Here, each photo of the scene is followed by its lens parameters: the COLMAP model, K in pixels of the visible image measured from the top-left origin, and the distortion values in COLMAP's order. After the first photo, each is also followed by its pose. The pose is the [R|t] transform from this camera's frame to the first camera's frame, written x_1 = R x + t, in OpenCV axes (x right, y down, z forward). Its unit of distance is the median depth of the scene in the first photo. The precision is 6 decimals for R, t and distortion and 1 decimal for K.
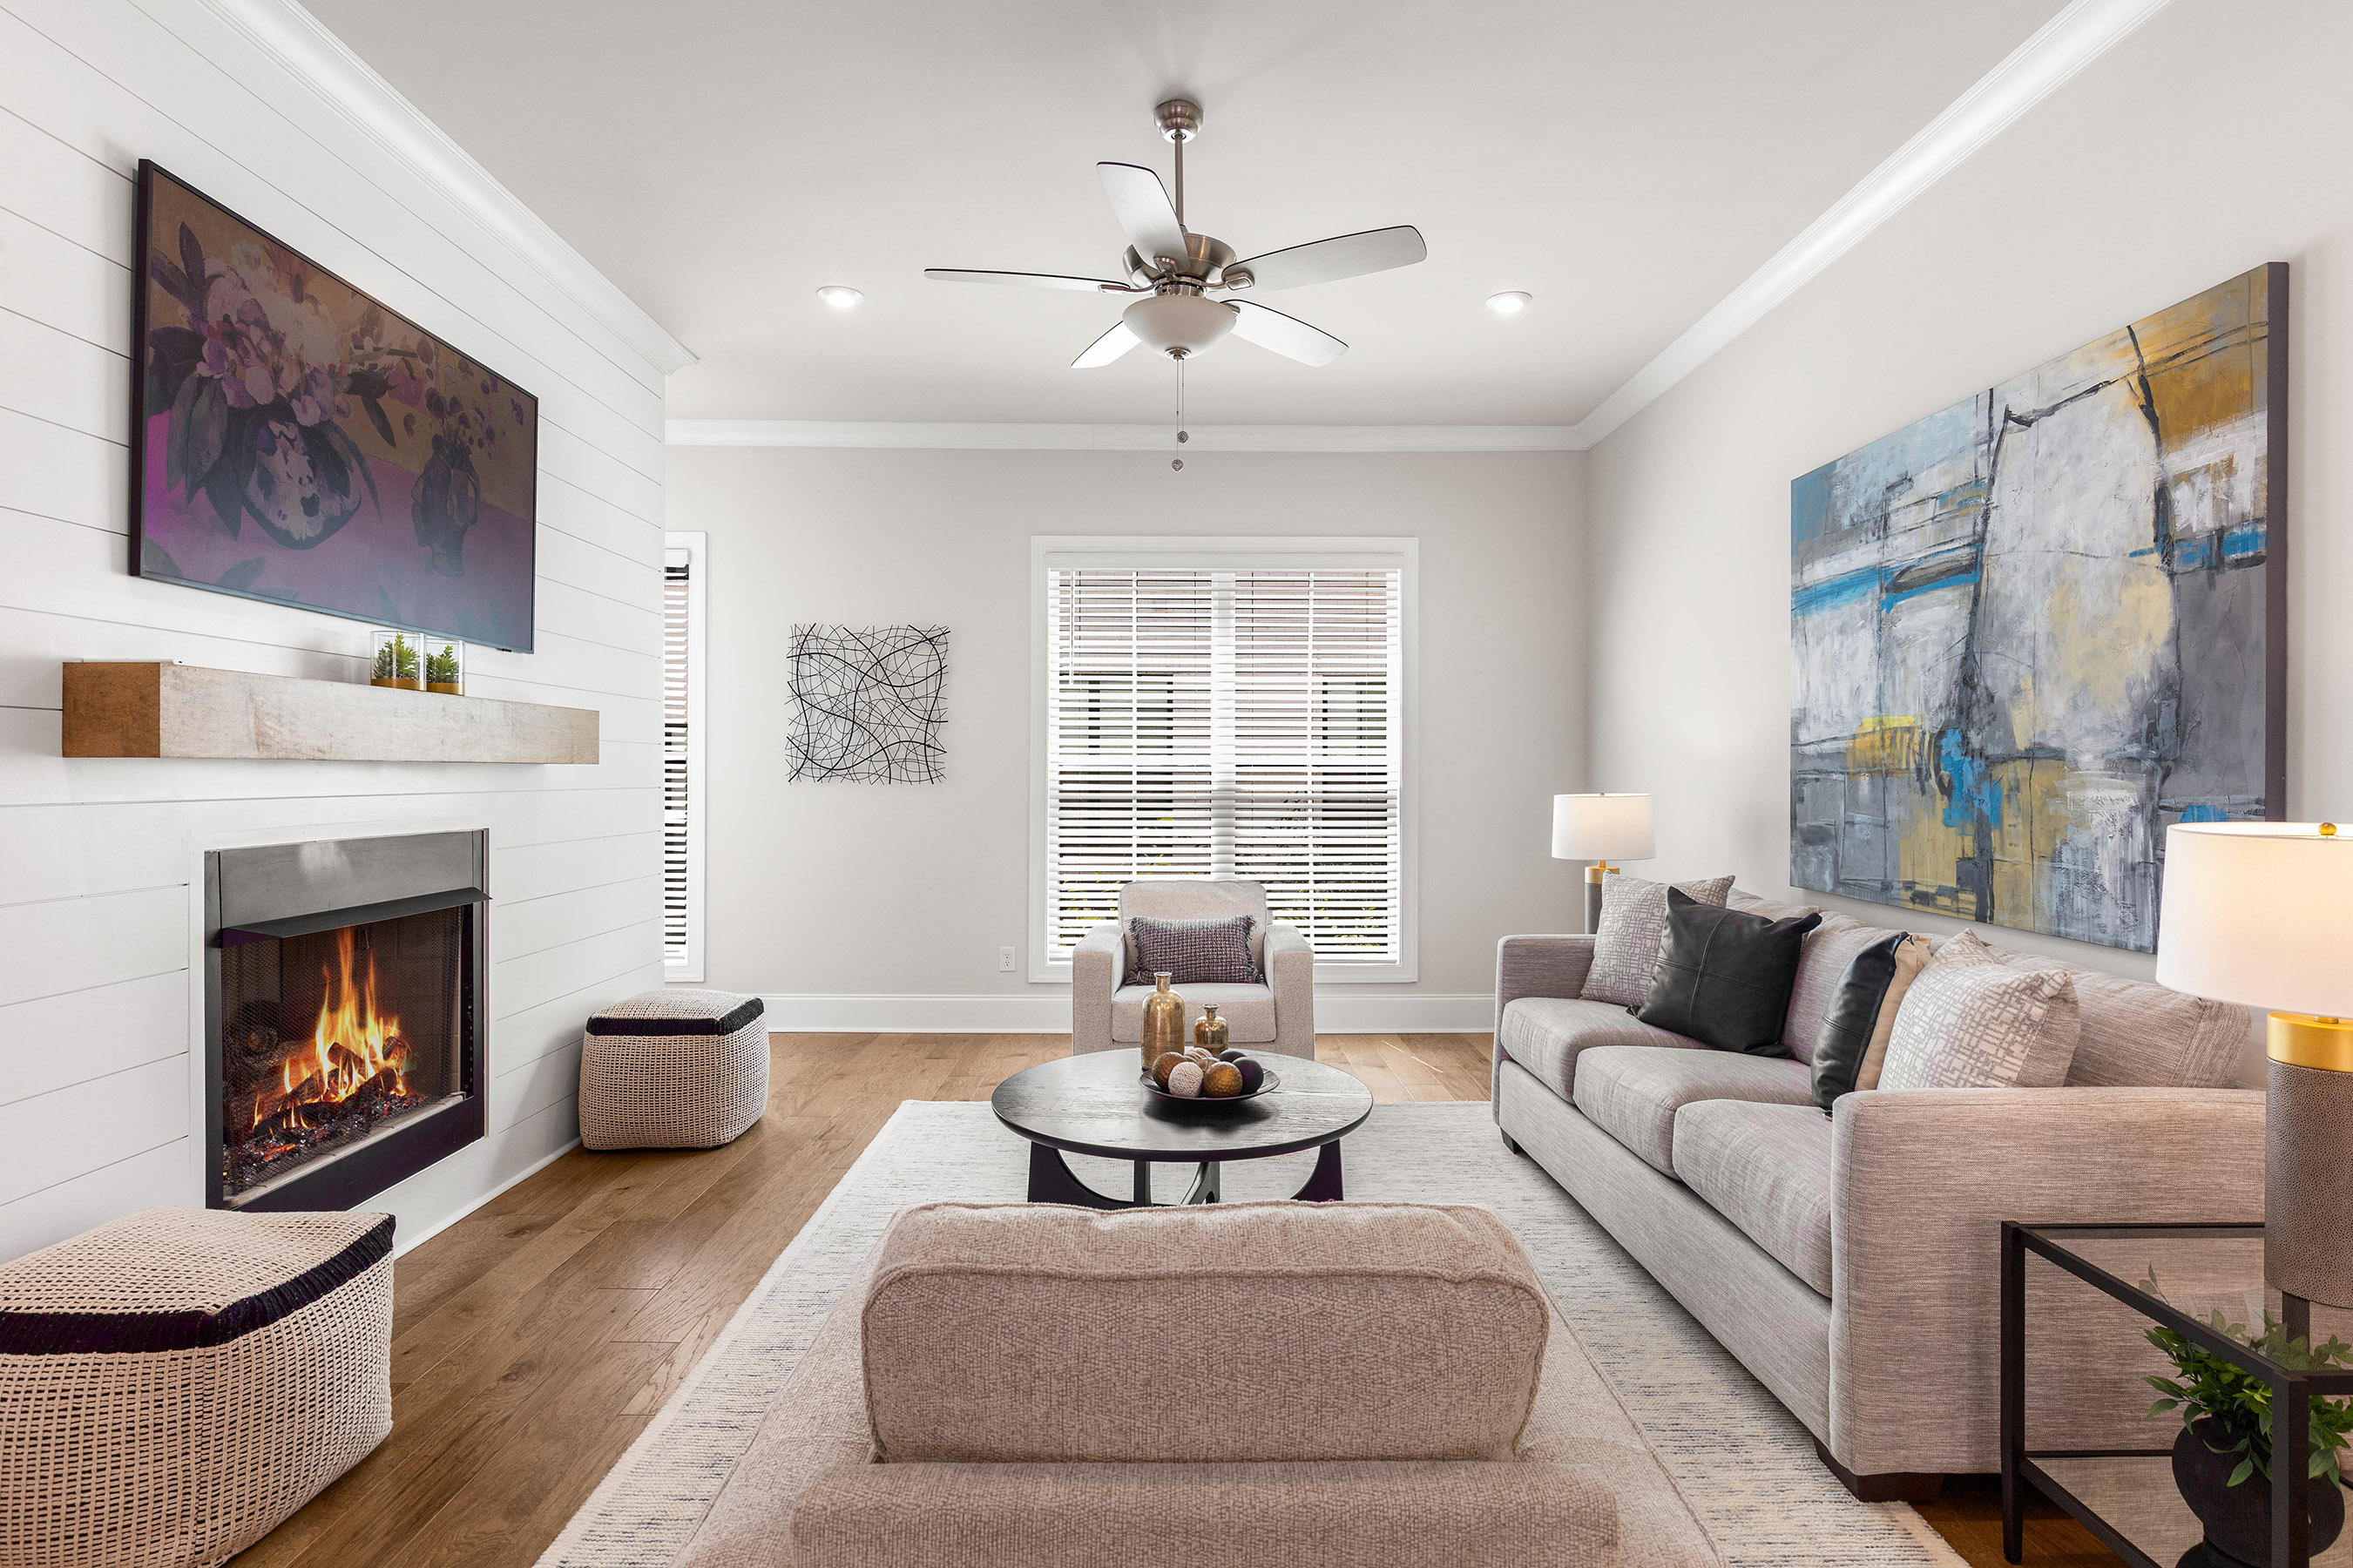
lens RADIAL K [[1173.2, 0, 1183.8], [0, 1173.2, 781.3], [0, 0, 1]] dist [0.000730, 0.000116]
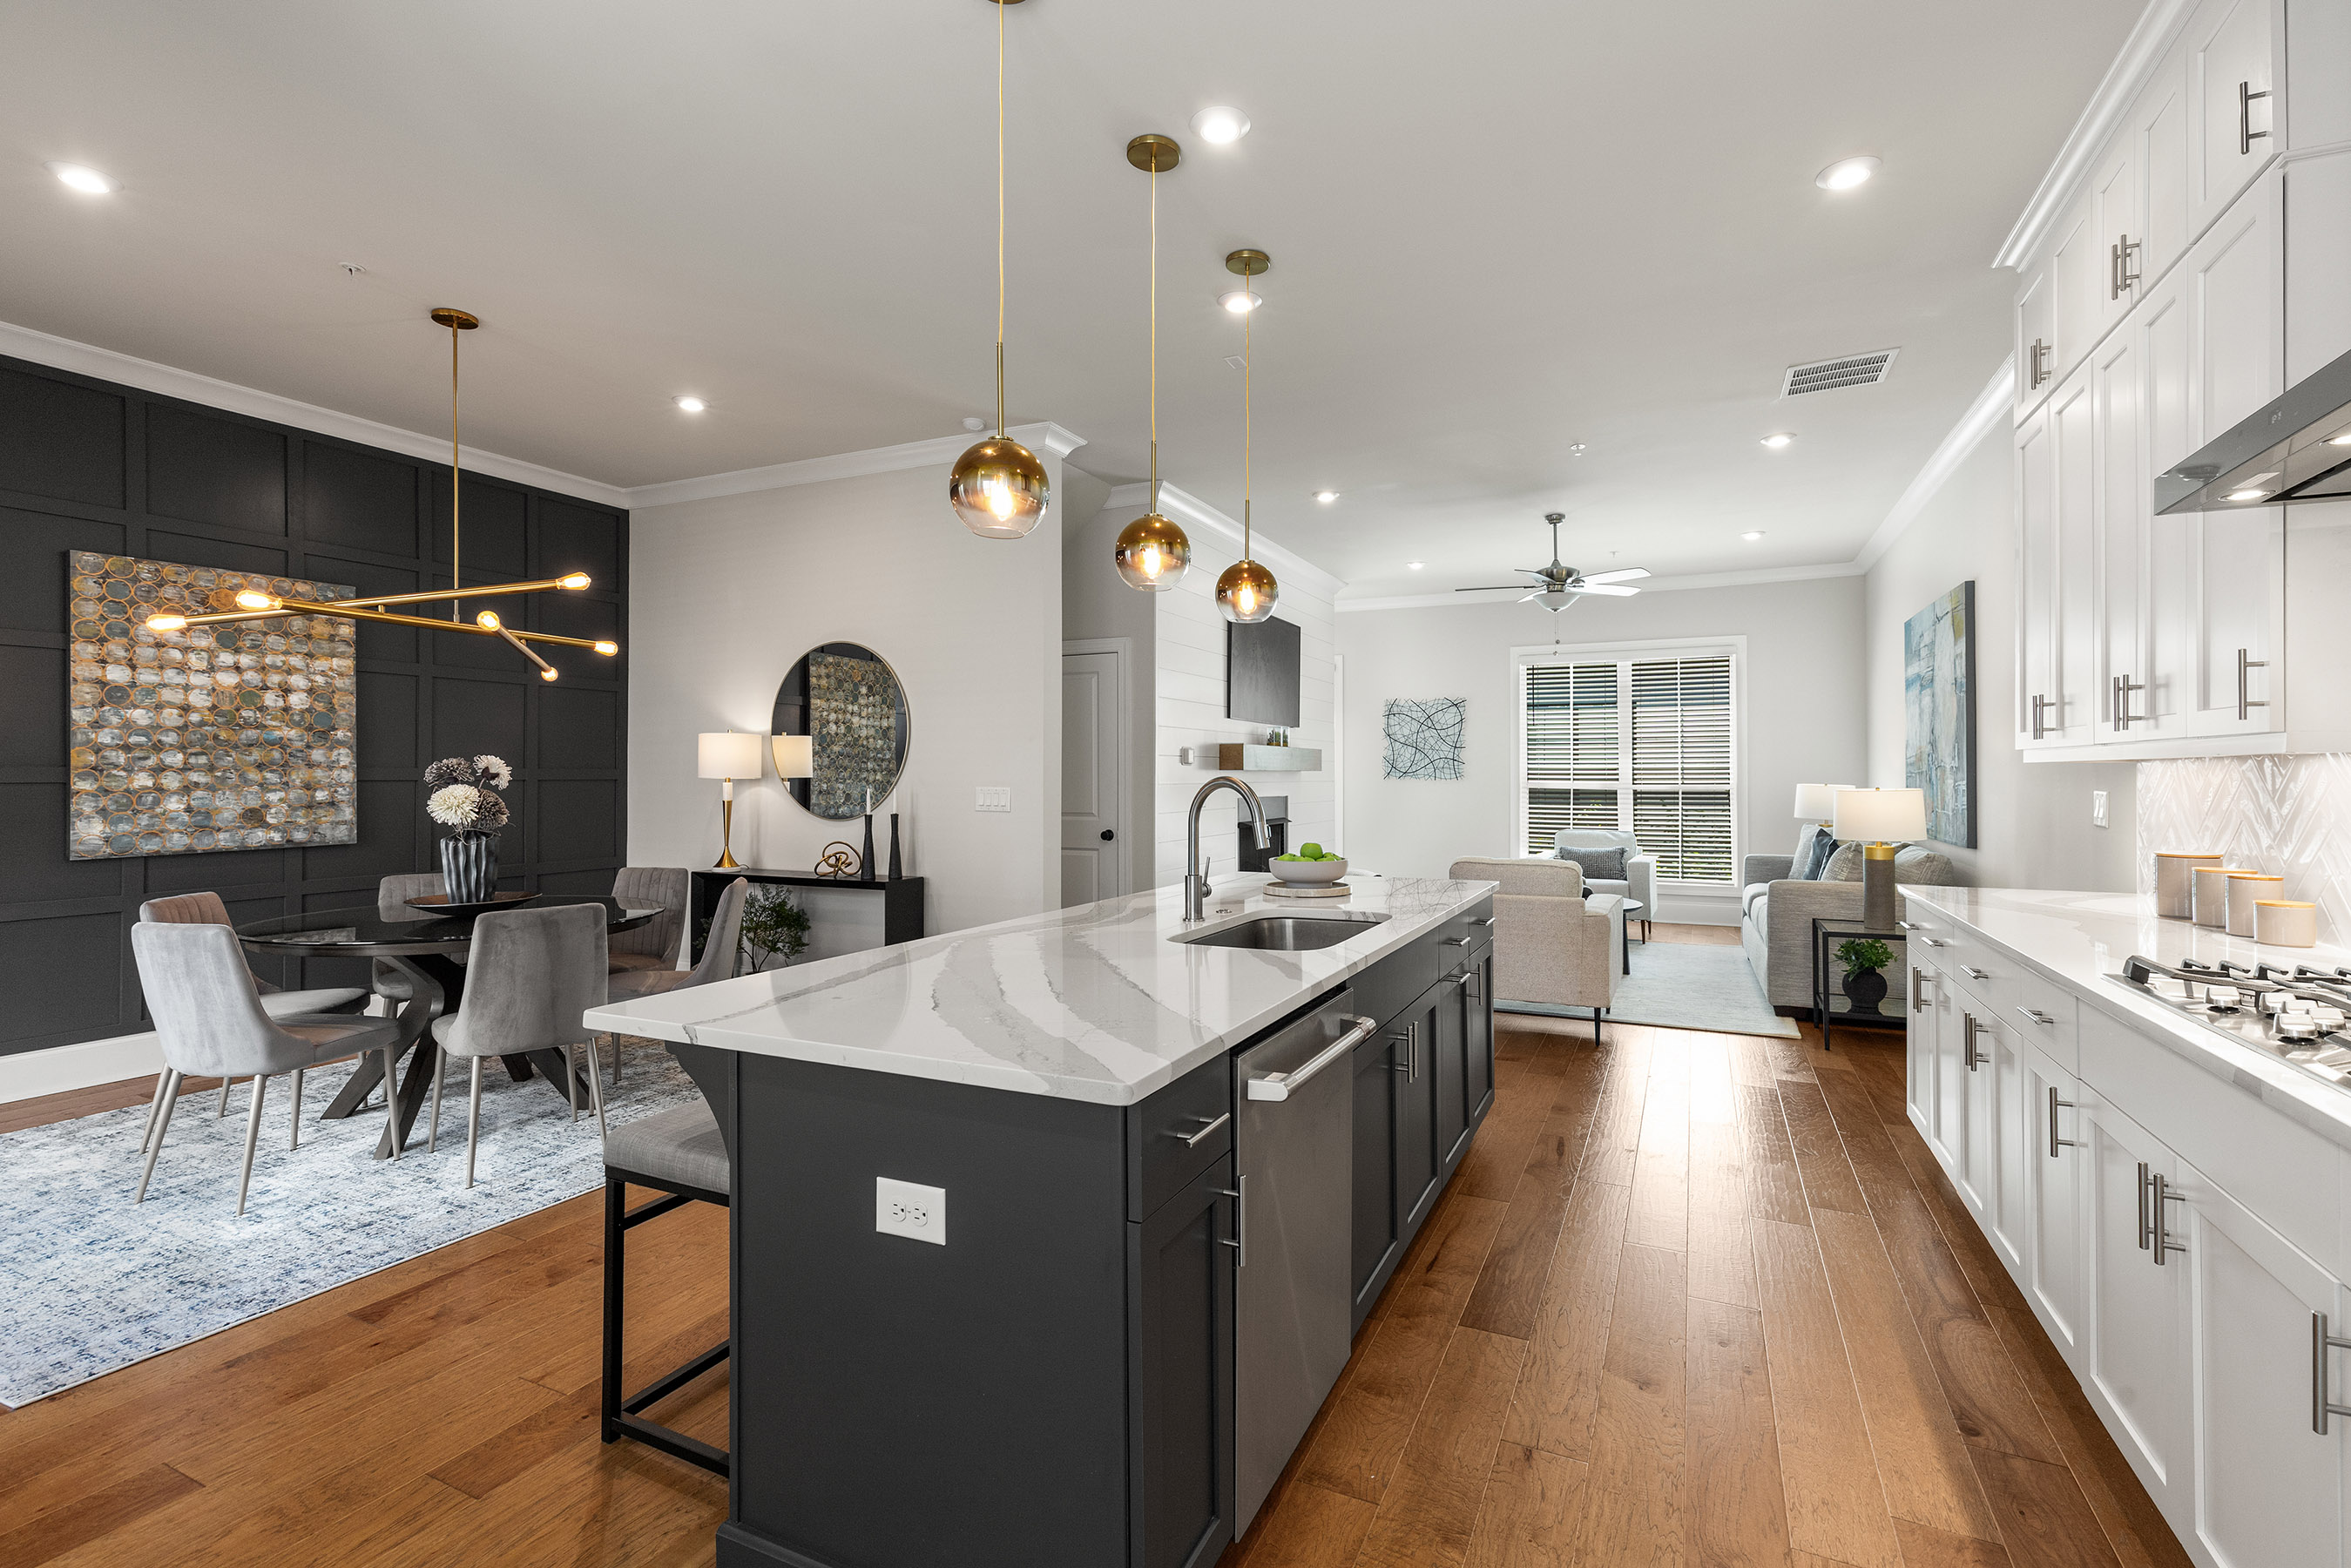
lens RADIAL K [[1055.5, 0, 1184.3], [0, 1055.5, 764.6], [0, 0, 1]] dist [0.006386, -0.001423]
pose [[0.896211, -0.006768, -0.443576, 0.288698], [-0.000959, 0.999852, -0.017194, 0.013538], [0.443626, 0.015835, 0.896072, -1.416181]]
